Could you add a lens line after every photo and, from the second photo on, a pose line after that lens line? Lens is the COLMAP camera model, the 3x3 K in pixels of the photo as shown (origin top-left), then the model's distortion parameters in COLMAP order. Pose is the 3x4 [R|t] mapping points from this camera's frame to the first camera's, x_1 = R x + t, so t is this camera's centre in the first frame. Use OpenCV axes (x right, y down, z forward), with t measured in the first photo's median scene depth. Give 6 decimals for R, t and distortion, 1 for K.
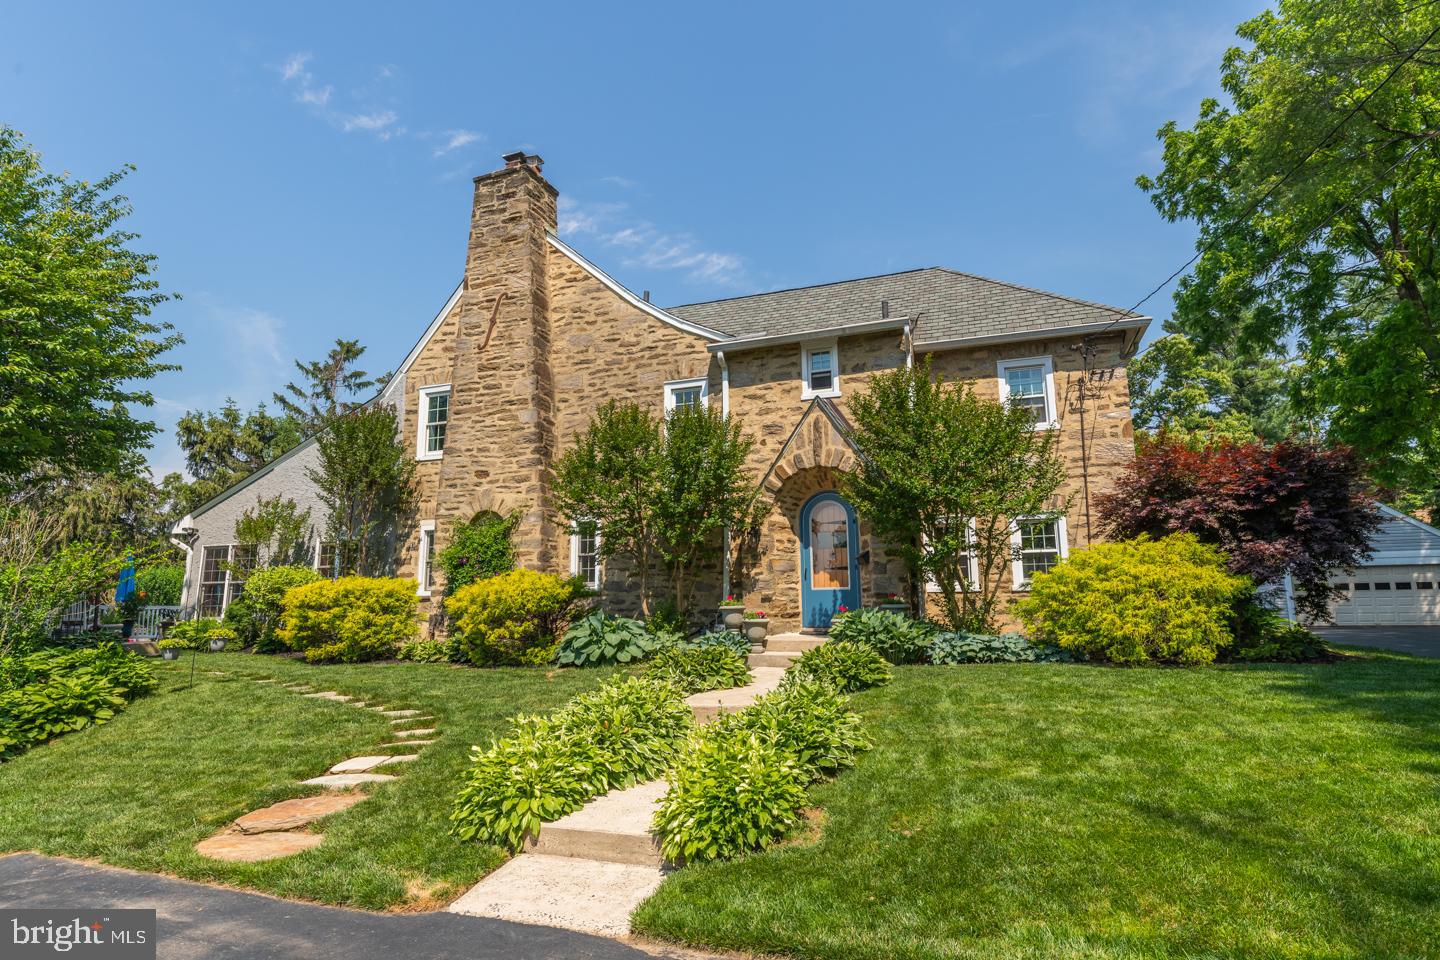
lens RADIAL K [[772.9, 0, 720.0], [0, 772.9, 480.0], [0, 0, 1]] dist [0.007836, -0.001637]
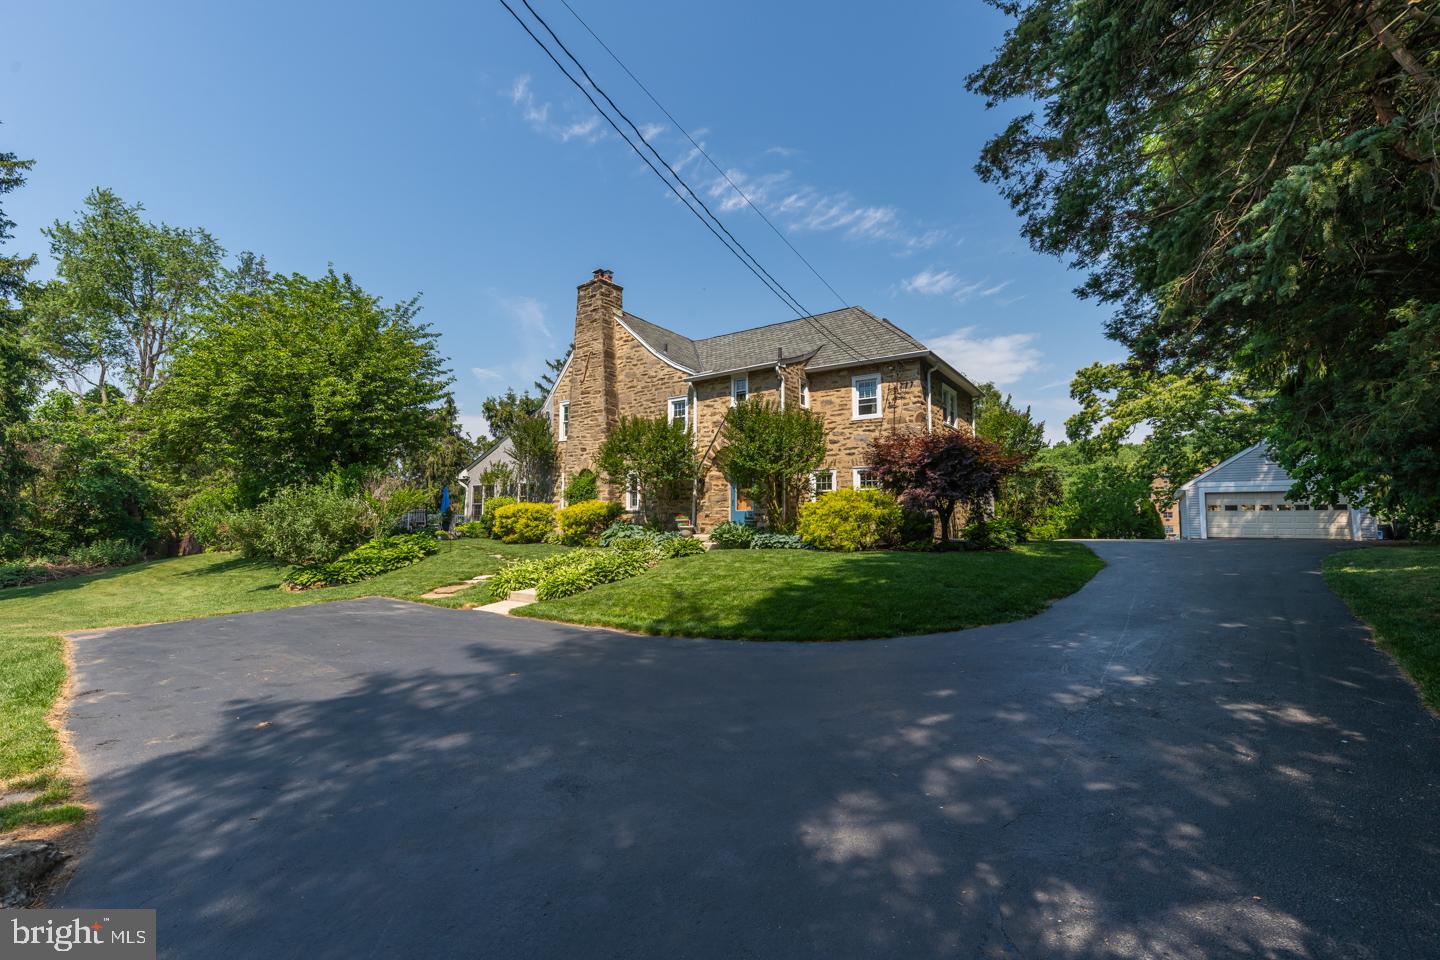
lens RADIAL K [[600.9, 0, 720.0], [0, 600.9, 480.0], [0, 0, 1]] dist [0.000245, 0.000066]
pose [[0.962803, -0.006982, -0.270114, 0.407260], [0.034545, 0.994644, 0.097420, -0.063912], [0.267987, -0.103128, 0.957887, -0.335084]]
